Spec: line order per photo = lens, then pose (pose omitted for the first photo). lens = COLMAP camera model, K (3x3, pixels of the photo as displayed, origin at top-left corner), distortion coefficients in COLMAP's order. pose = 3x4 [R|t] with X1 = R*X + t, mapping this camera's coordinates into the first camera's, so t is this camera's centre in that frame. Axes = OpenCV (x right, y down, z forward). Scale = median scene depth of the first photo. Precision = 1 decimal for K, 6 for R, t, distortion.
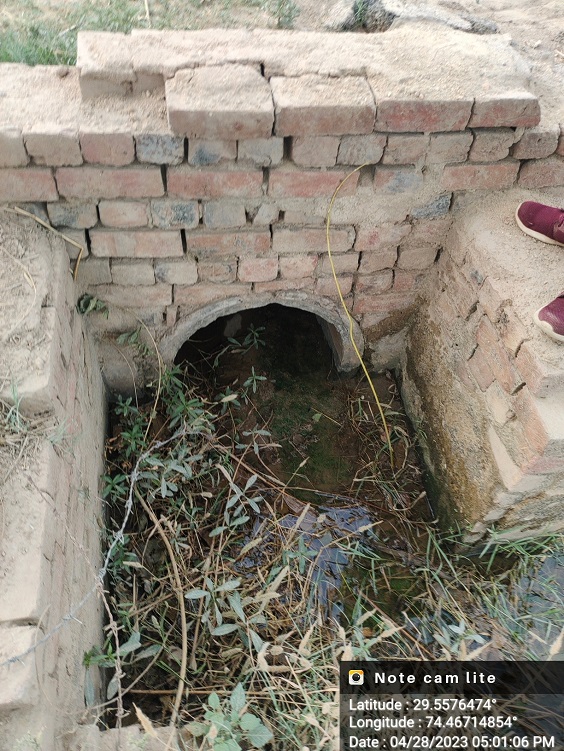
lens RADIAL K [[559.7, 0, 286.6], [0, 559.7, 376.5], [0, 0, 1]] dist [0.056015, -0.075113]
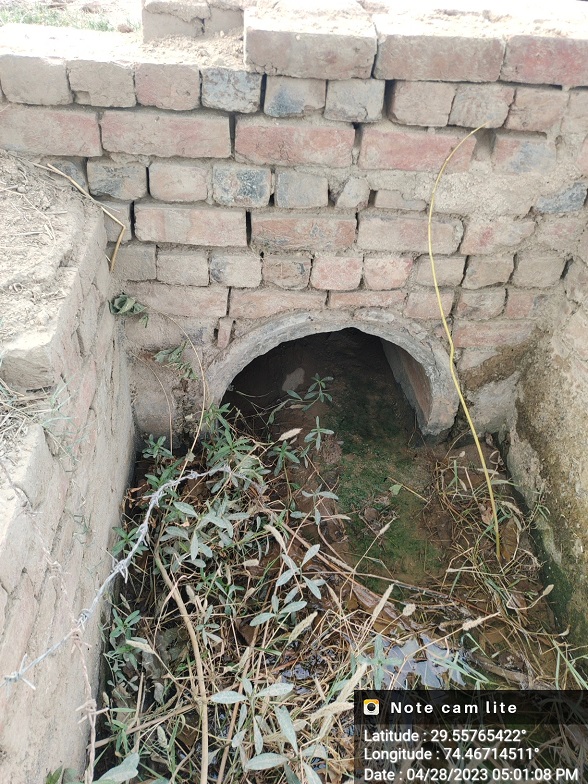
lens RADIAL K [[584.3, 0, 298.8], [0, 584.3, 393.0], [0, 0, 1]] dist [0.056015, -0.075113]
pose [[0.996591, 0.047321, -0.067580, -0.040450], [-0.059970, 0.978061, -0.199502, 0.146238], [0.056657, 0.202875, 0.977564, 0.217129]]
